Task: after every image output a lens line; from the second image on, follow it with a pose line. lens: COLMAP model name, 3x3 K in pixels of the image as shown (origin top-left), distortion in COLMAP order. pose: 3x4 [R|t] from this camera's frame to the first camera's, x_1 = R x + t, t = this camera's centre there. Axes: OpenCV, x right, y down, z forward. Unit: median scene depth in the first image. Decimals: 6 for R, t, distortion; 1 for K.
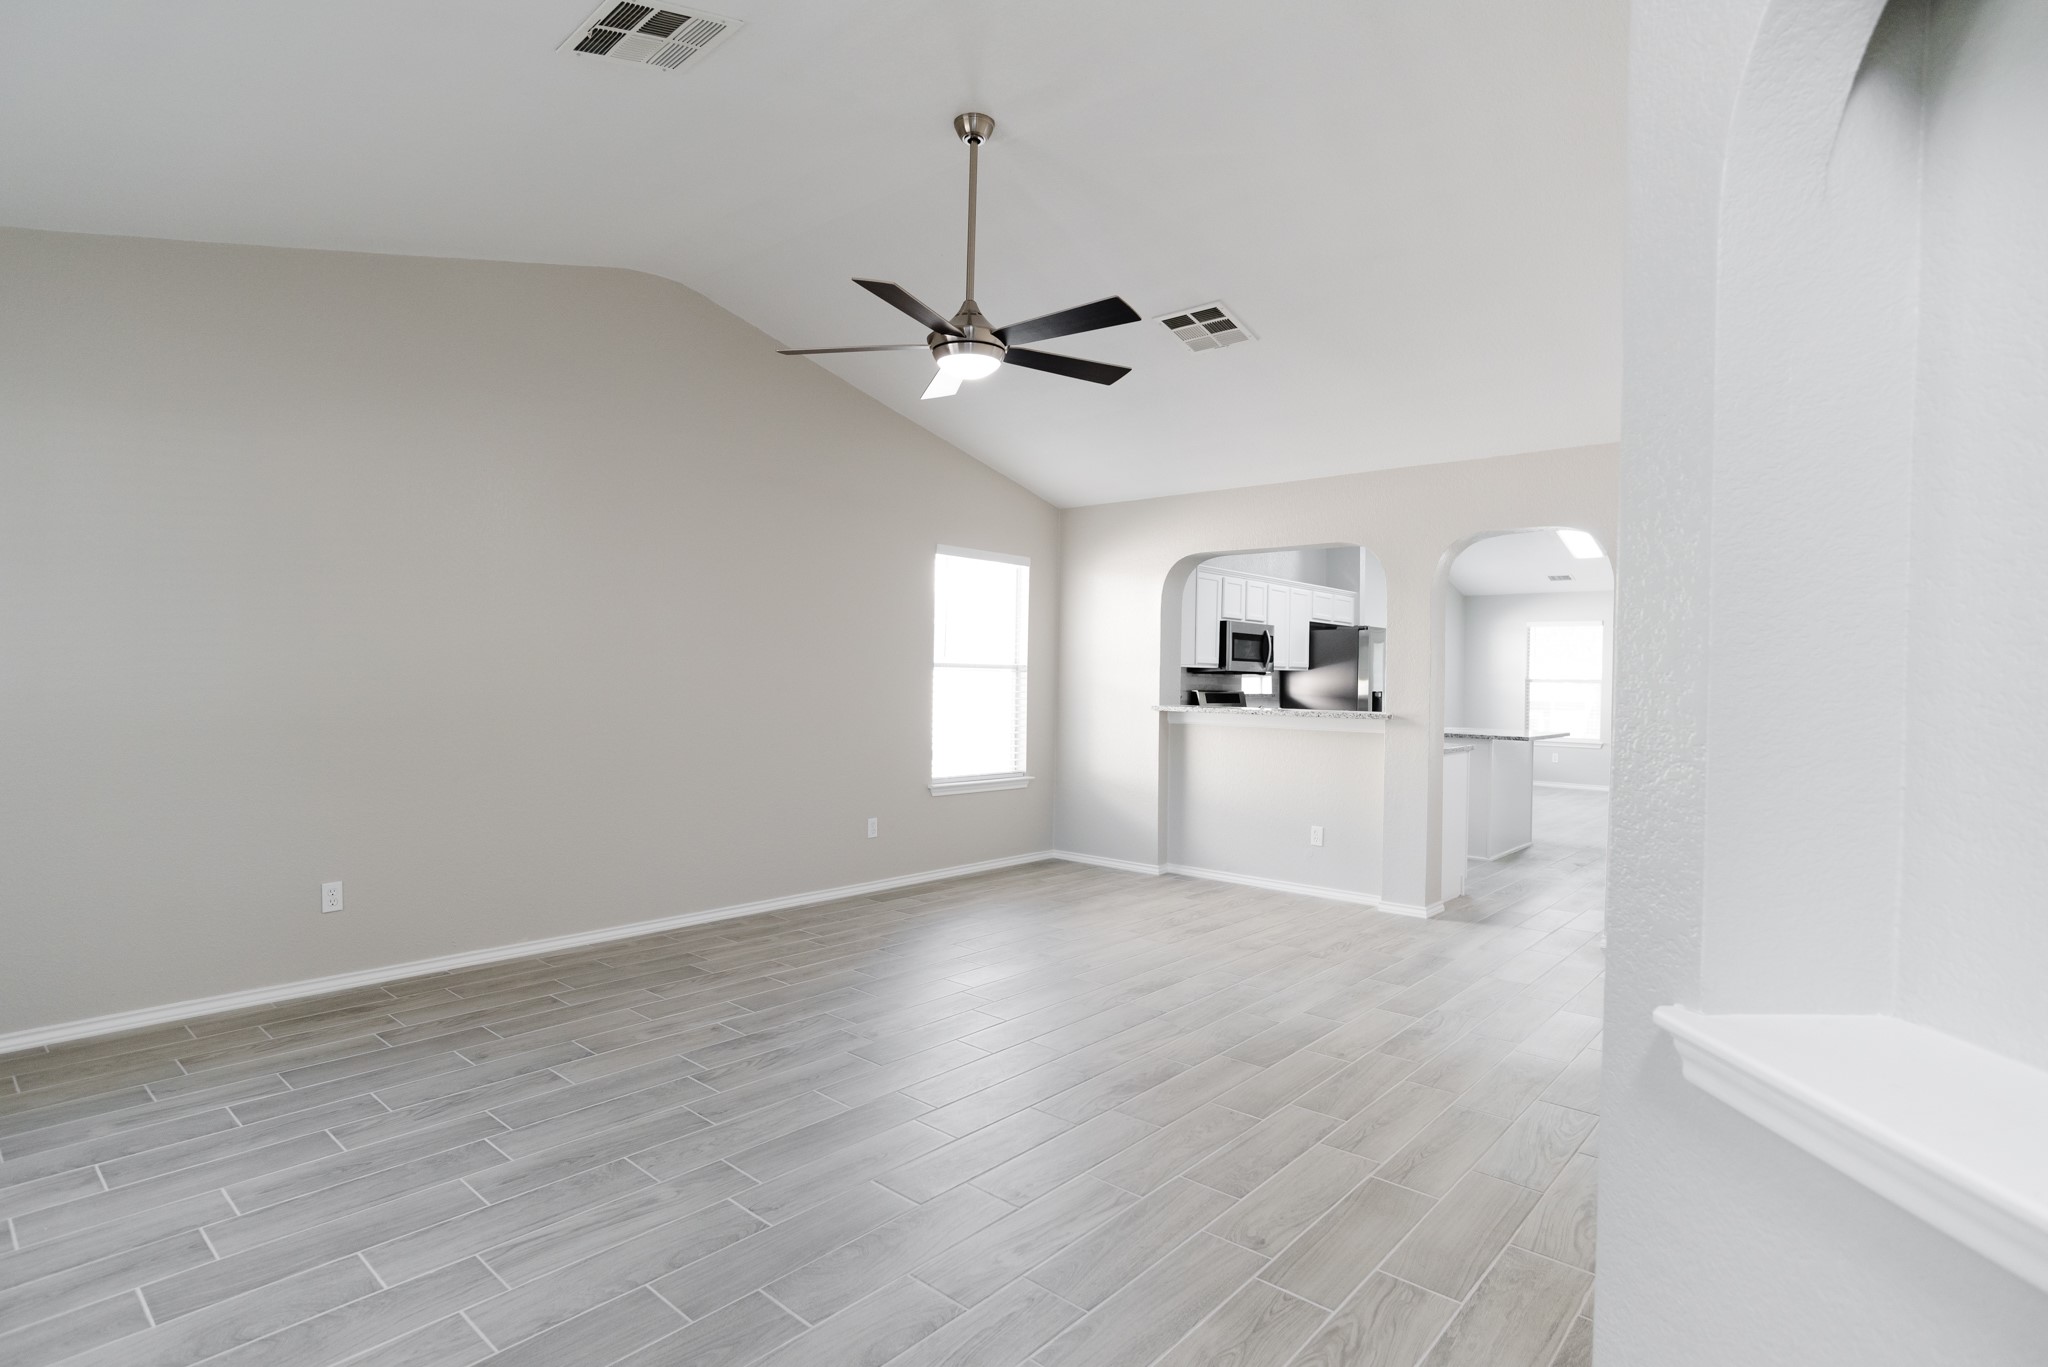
lens RADIAL K [[1040.3, 0, 1024.0], [0, 1040.3, 683.5], [0, 0, 1]] dist [-0.043891, 0.030916]
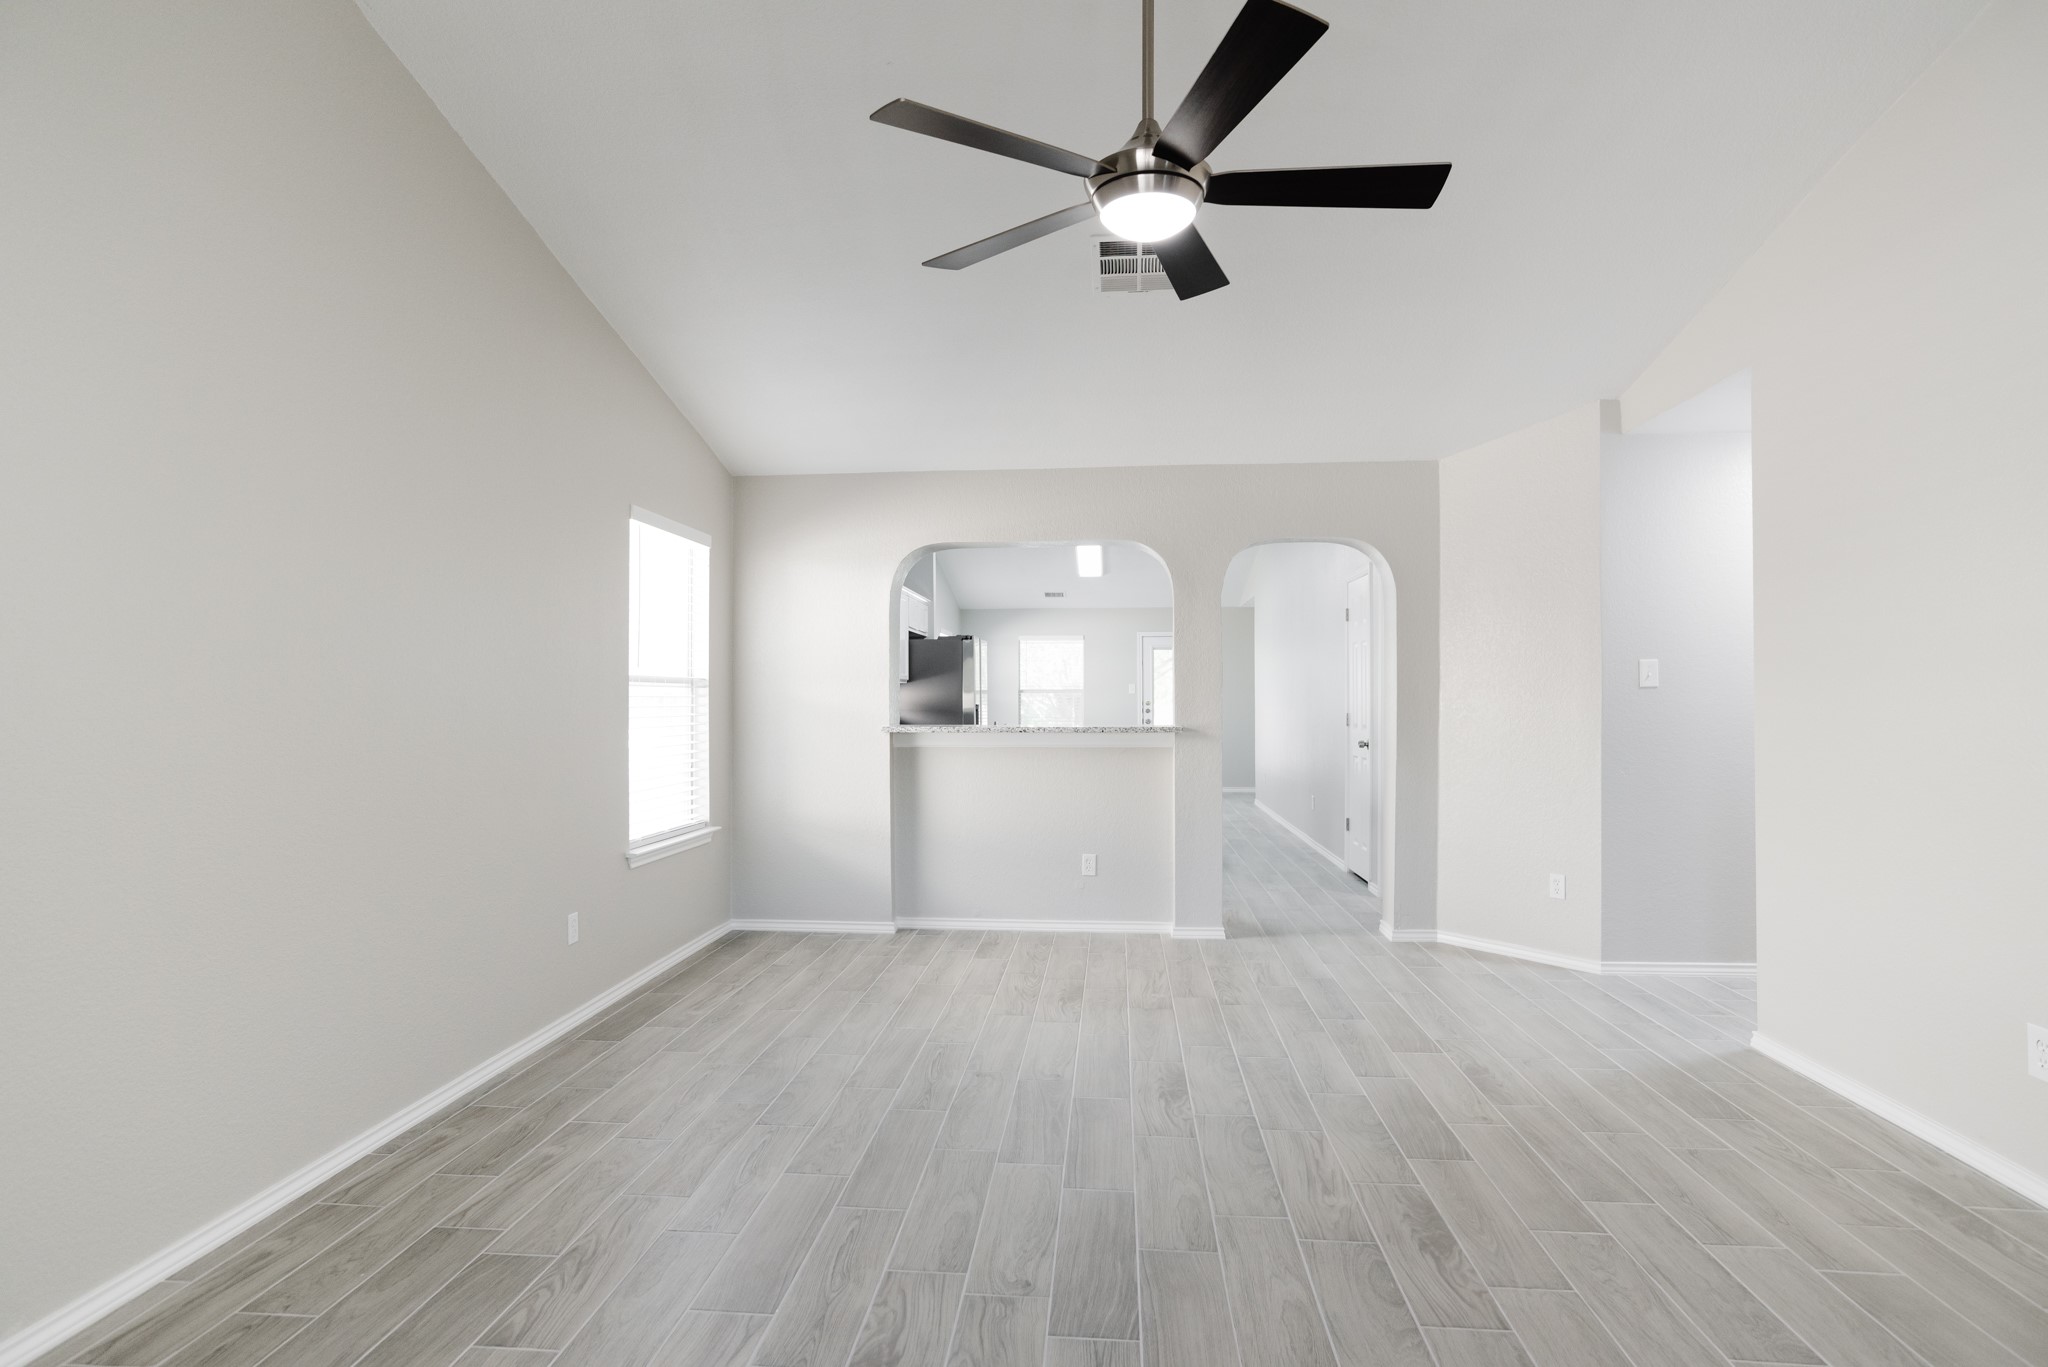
lens RADIAL K [[1040.3, 0, 1024.0], [0, 1040.3, 683.5], [0, 0, 1]] dist [-0.043891, 0.030916]
pose [[0.806474, -0.011479, 0.591158, -0.297520], [0.020293, 0.999760, -0.008271, -0.003929], [-0.590921, 0.018666, 0.806513, 0.305439]]
